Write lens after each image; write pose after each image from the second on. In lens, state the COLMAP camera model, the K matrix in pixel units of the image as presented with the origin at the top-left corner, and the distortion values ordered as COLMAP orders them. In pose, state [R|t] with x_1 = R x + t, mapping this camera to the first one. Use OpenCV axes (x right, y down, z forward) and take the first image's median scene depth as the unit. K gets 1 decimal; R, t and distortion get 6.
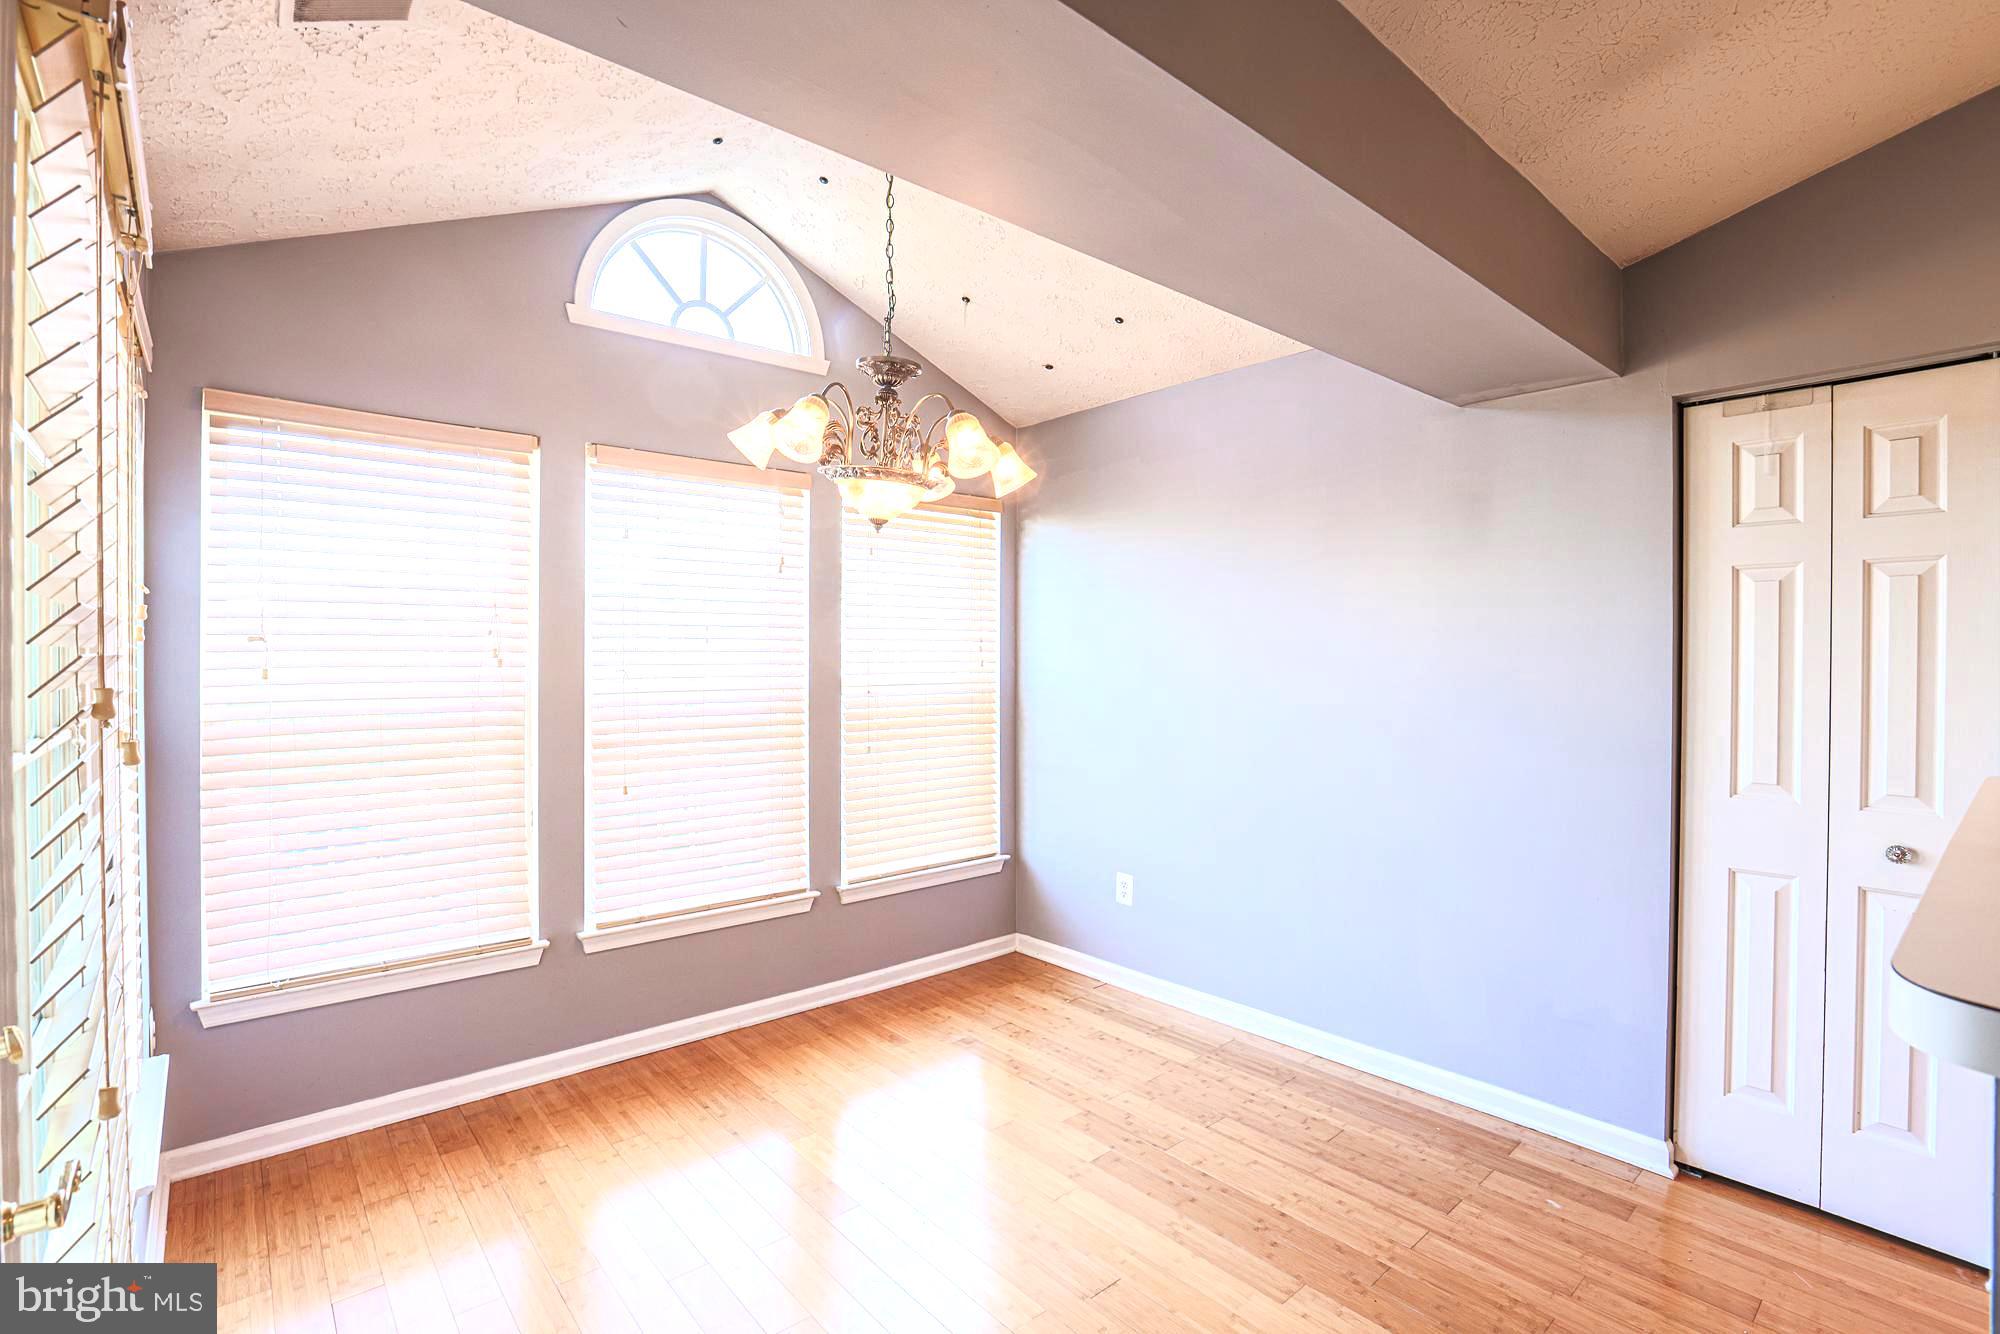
lens RADIAL K [[922.7, 0, 1000.0], [0, 922.7, 667.0], [0, 0, 1]] dist [-0.055882, 0.021054]
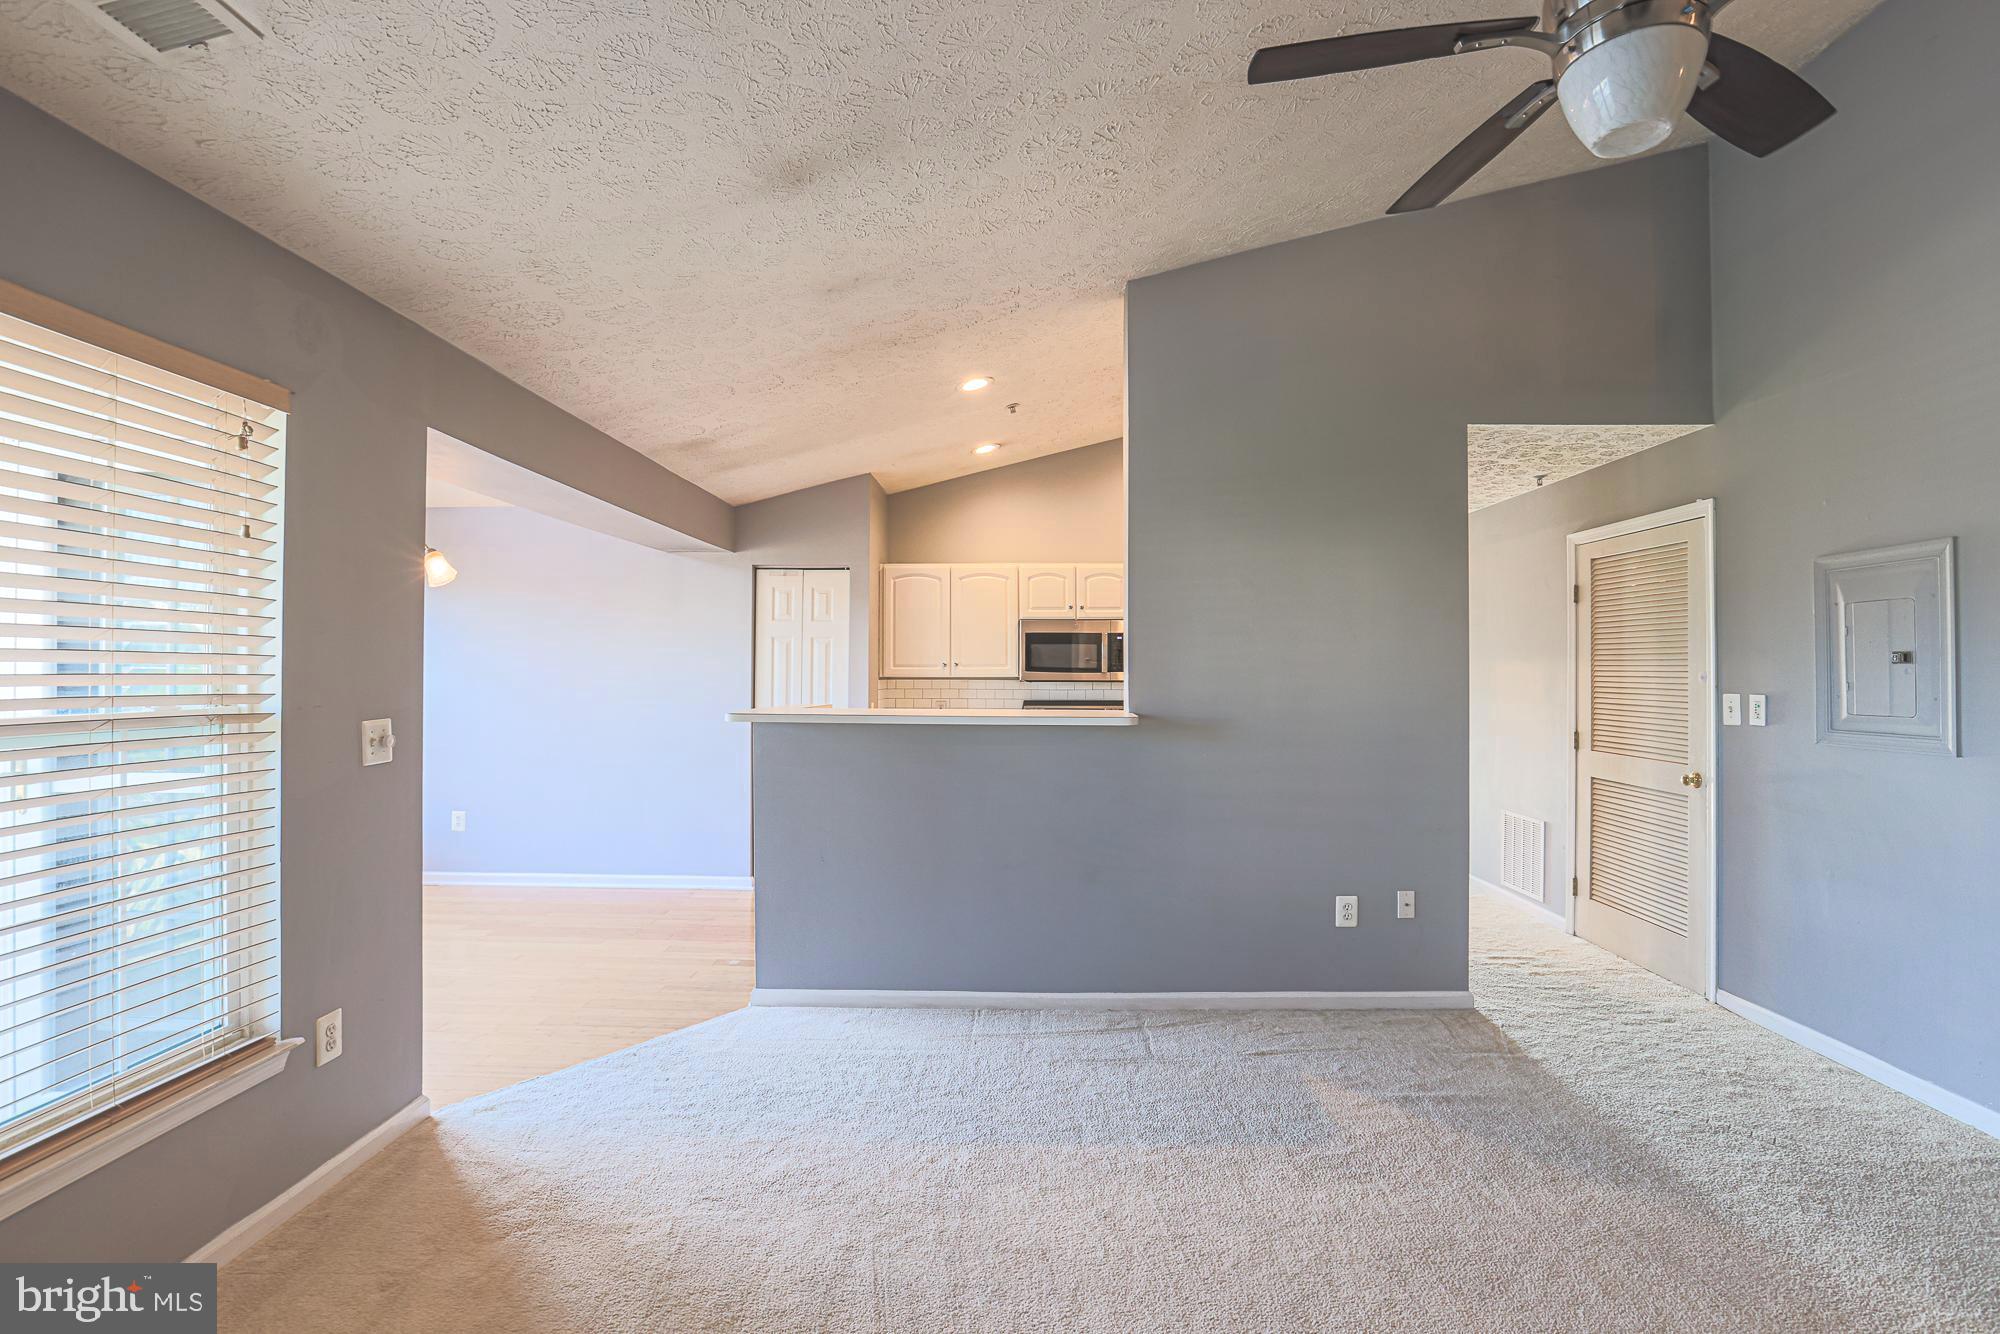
lens RADIAL K [[917.7, 0, 1018.0], [0, 917.7, 666.9], [0, 0, 1]] dist [-0.056240, 0.024348]
pose [[0.661850, 0.008678, 0.749586, -0.403274], [0.002641, 0.999900, -0.013908, 0.005167], [-0.749632, 0.011184, 0.661760, -0.760195]]
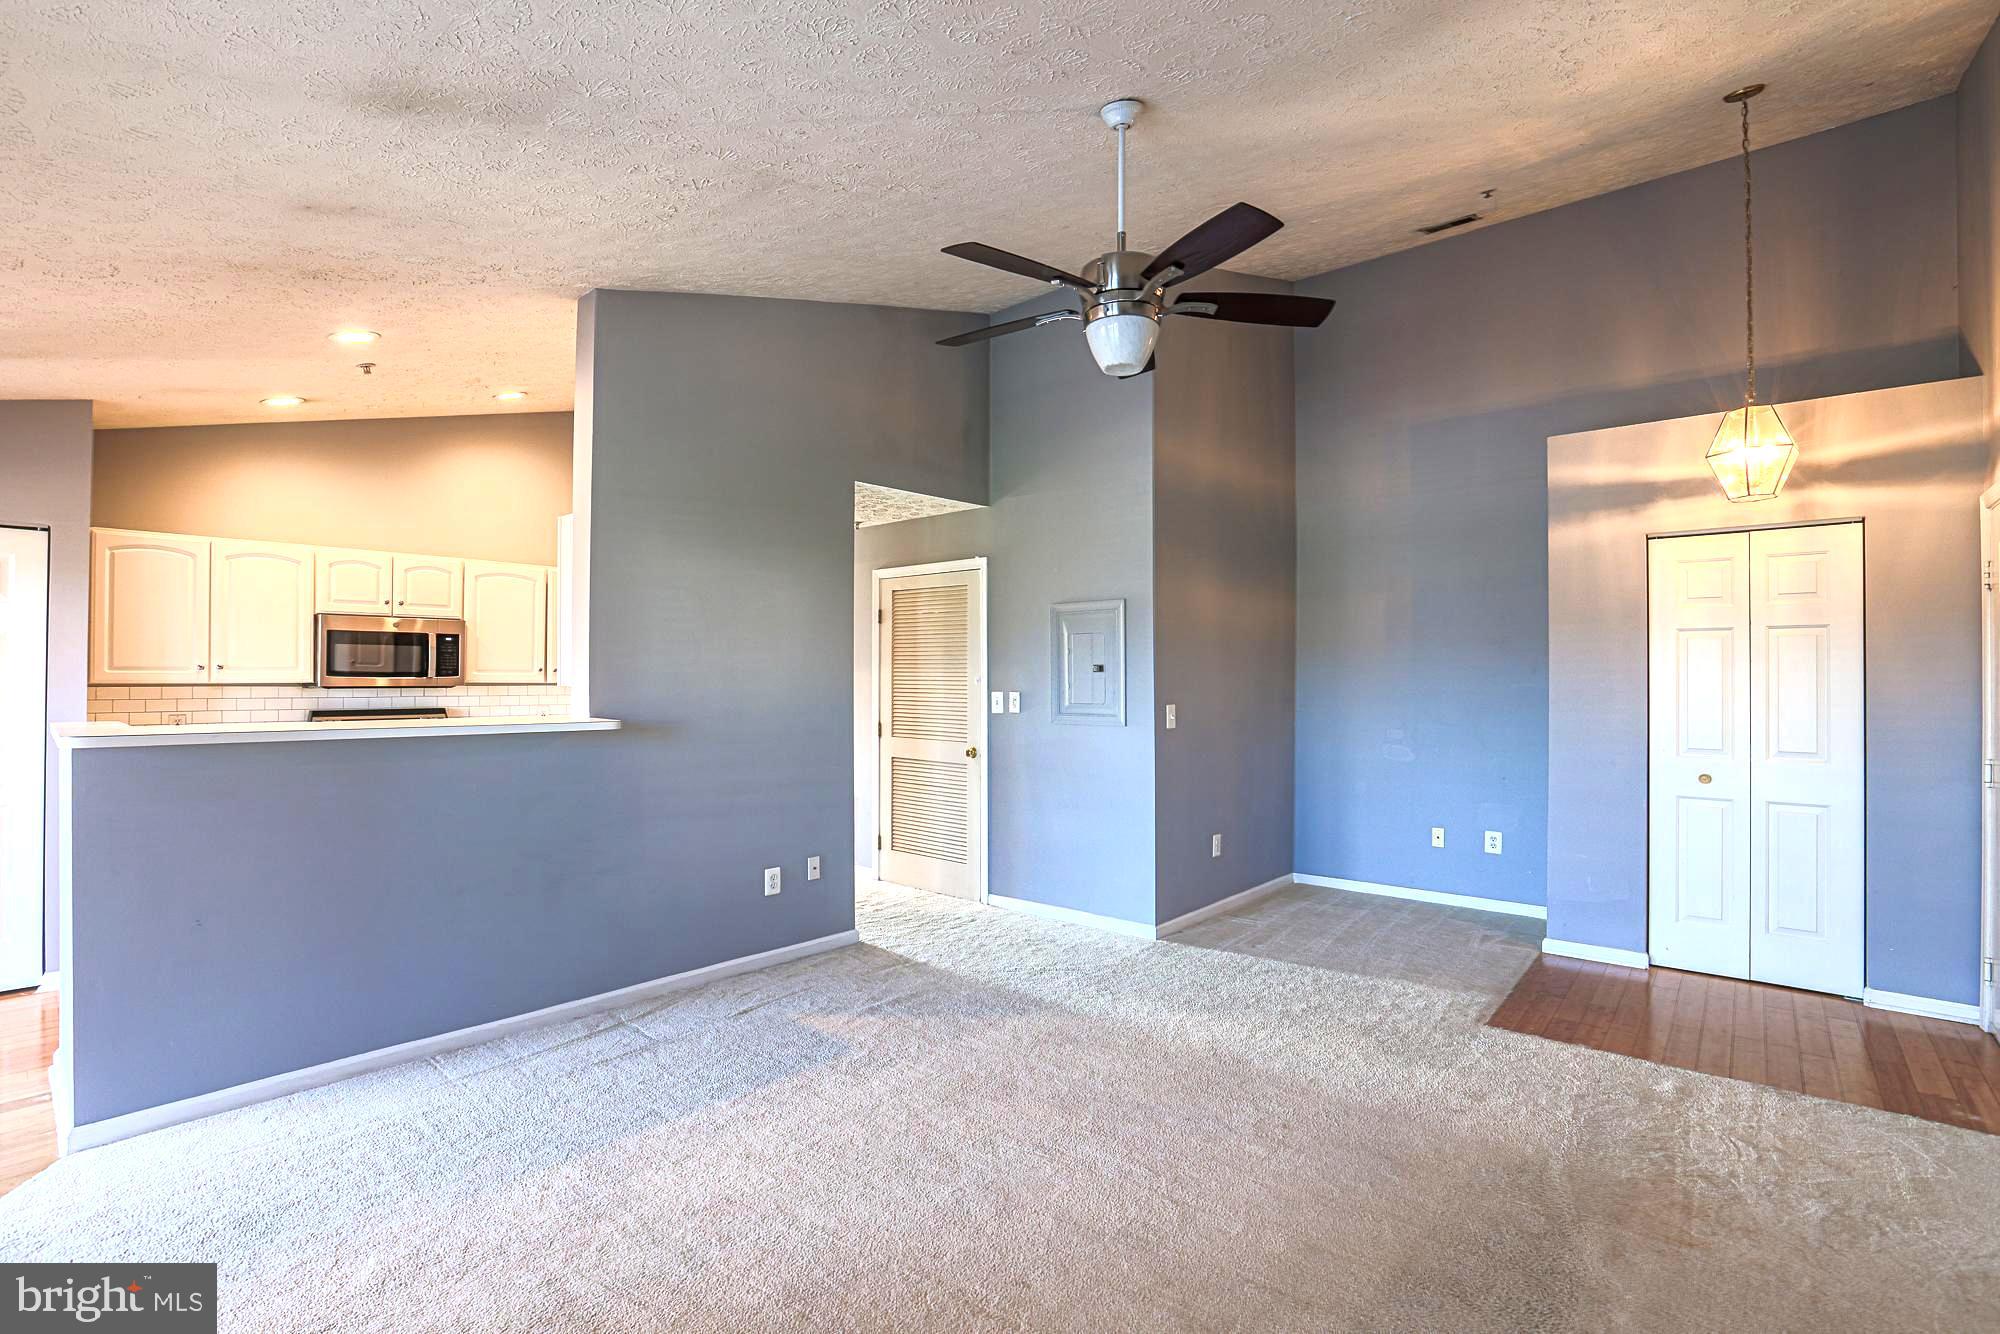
lens RADIAL K [[922.7, 0, 1000.0], [0, 922.7, 667.0], [0, 0, 1]] dist [-0.055882, 0.021054]
pose [[-0.137994, 0.013189, 0.990345, -0.638189], [0.007883, 0.999894, -0.012218, 0.001287], [-0.990402, 0.006120, -0.138083, -0.483649]]
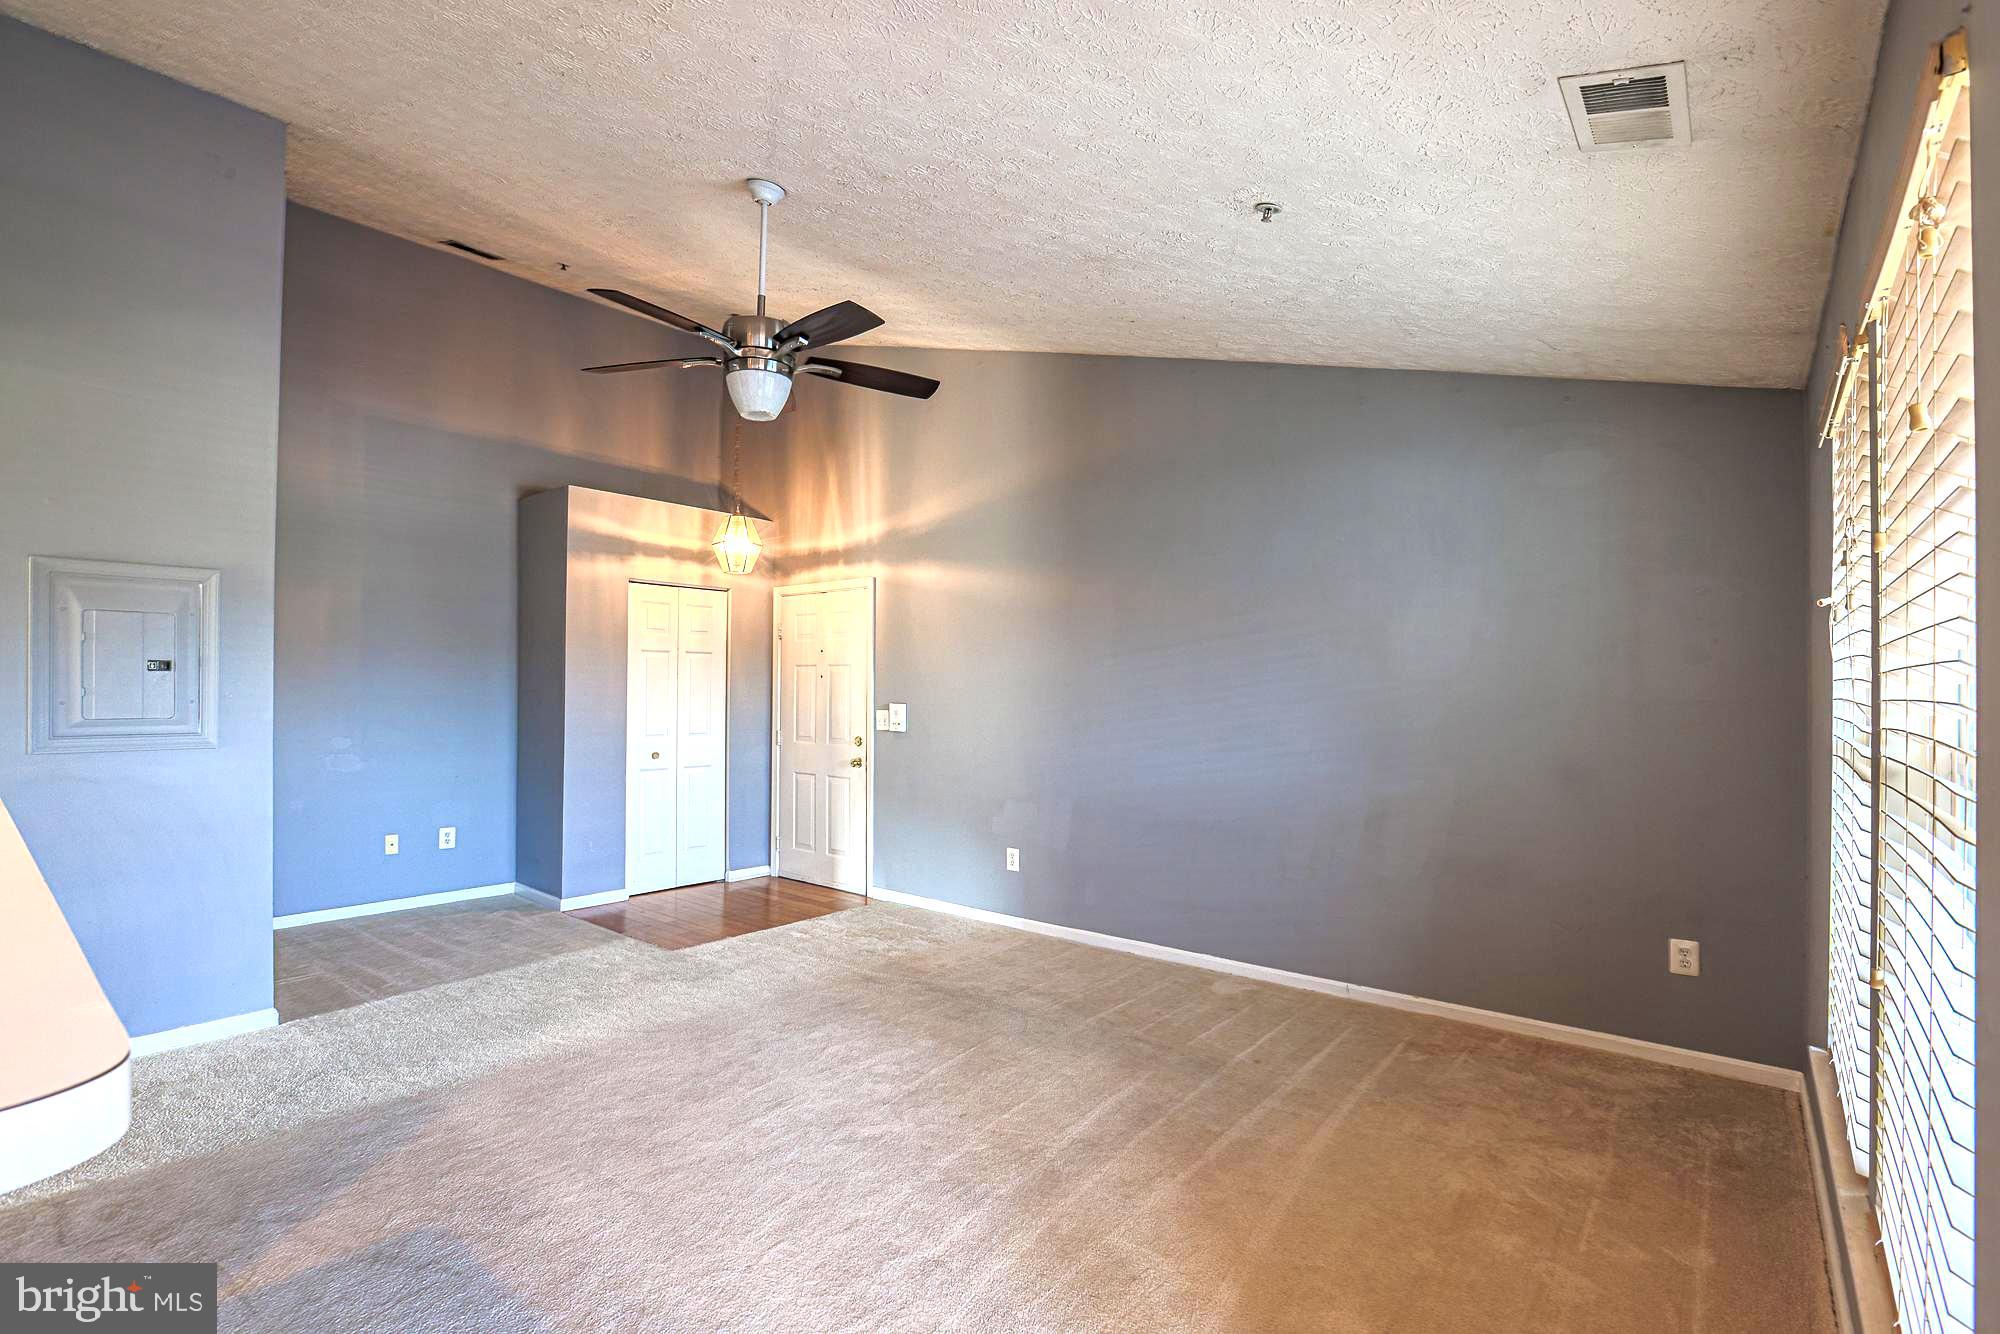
lens RADIAL K [[930.3, 0, 1019.9], [0, 930.3, 683.5], [0, 0, 1]] dist [-0.054326, 0.007189]
pose [[-0.981500, -0.007219, -0.191328, 0.045049], [-0.007808, 0.999967, 0.002322, -0.003337], [0.191304, 0.003773, -0.981523, 0.243565]]
